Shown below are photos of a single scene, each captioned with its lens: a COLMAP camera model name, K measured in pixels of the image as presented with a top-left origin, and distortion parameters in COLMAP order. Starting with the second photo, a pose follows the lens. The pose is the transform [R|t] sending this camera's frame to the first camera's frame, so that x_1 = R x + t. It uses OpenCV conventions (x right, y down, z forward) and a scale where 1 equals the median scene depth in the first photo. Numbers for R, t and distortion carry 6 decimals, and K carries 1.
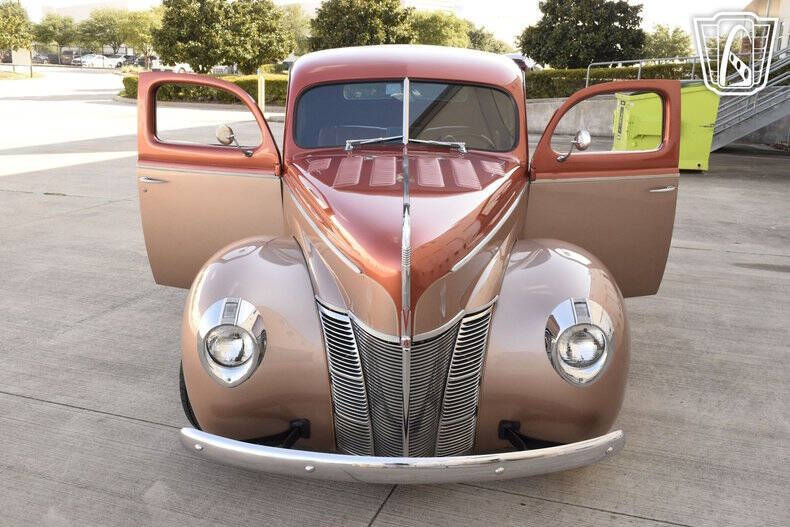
lens RADIAL K [[743.7, 0, 396.8], [0, 743.7, 269.5], [0, 0, 1]] dist [-0.033005, 0.000000]
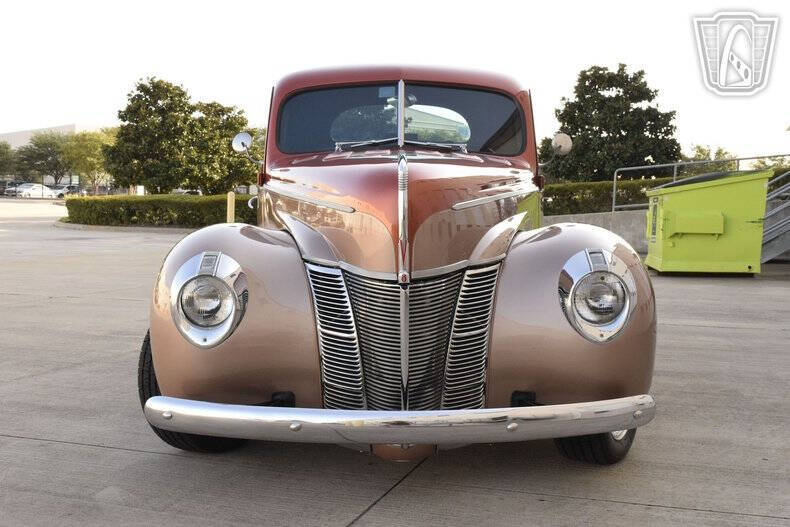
lens RADIAL K [[914.7, 0, 396.9], [0, 914.7, 260.4], [0, 0, 1]] dist [-0.017314, 0.000000]
pose [[0.999953, -0.007564, 0.006135, -0.001643], [0.008658, 0.978852, -0.204386, 0.199278], [-0.004459, 0.204430, 0.978871, -0.063512]]
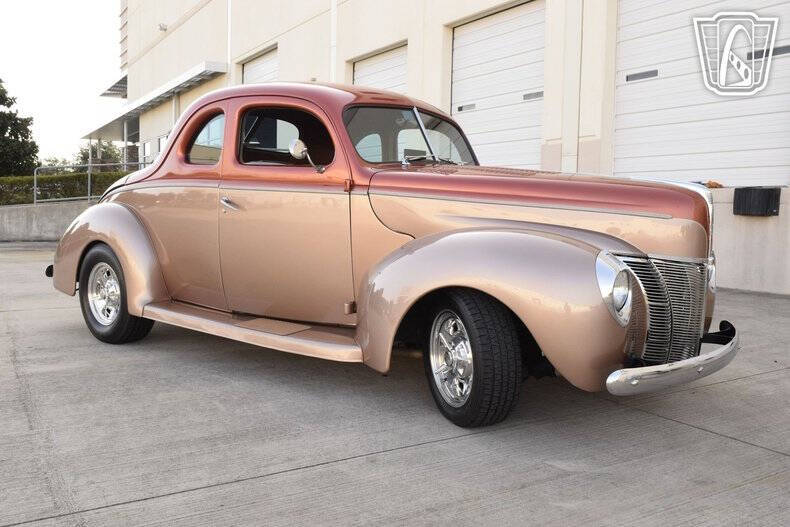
lens RADIAL K [[720.3, 0, 397.3], [0, 720.3, 263.2], [0, 0, 1]] dist [-0.027778, 0.000410]
pose [[0.627779, -0.069139, 0.775315, -0.907965], [0.200280, 0.976859, -0.075057, 0.052707], [-0.752184, 0.202399, 0.627099, 0.400496]]
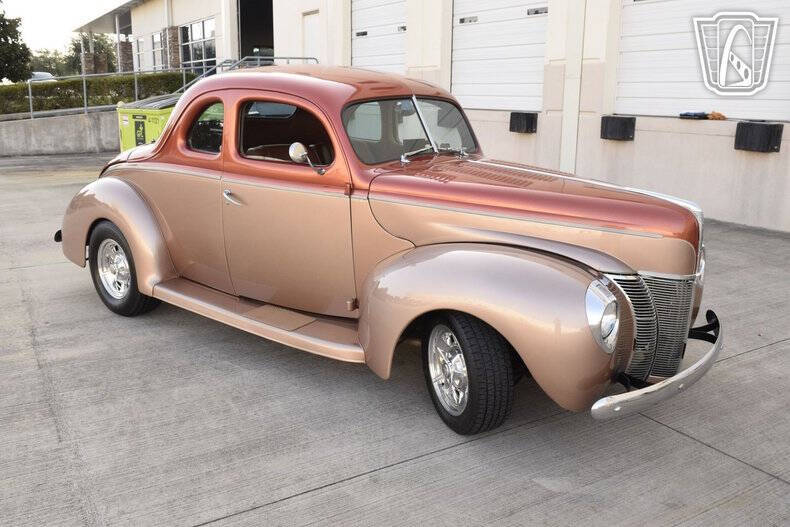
lens RADIAL K [[720.3, 0, 397.6], [0, 720.3, 259.3], [0, 0, 1]] dist [-0.027778, 0.000410]
pose [[0.628881, -0.190961, 0.753686, -0.912545], [0.208532, 0.975279, 0.073105, -0.104805], [-0.749014, 0.111194, 0.653156, 0.348783]]
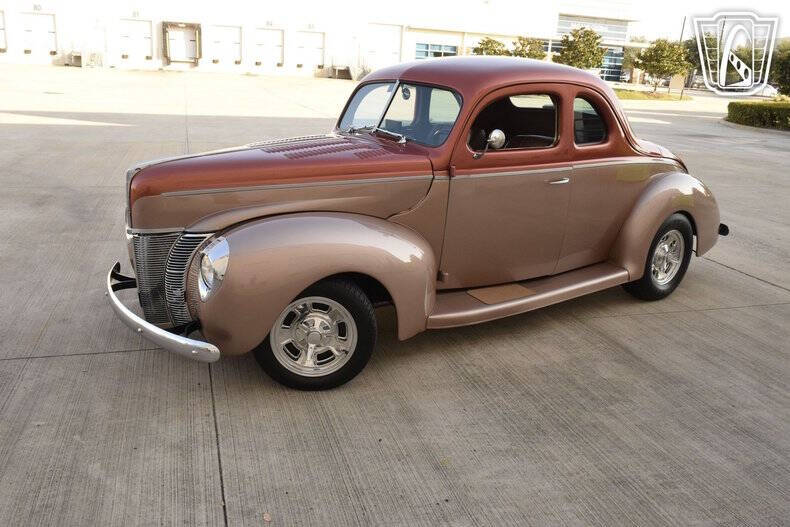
lens RADIAL K [[644.1, 0, 387.9], [0, 644.1, 270.6], [0, 0, 1]] dist [-0.023694, 0.001540]
pose [[0.593506, 0.250787, -0.764759, 0.931002], [-0.248981, 0.960812, 0.121852, -0.084183], [0.765349, 0.118091, 0.632690, 0.368214]]
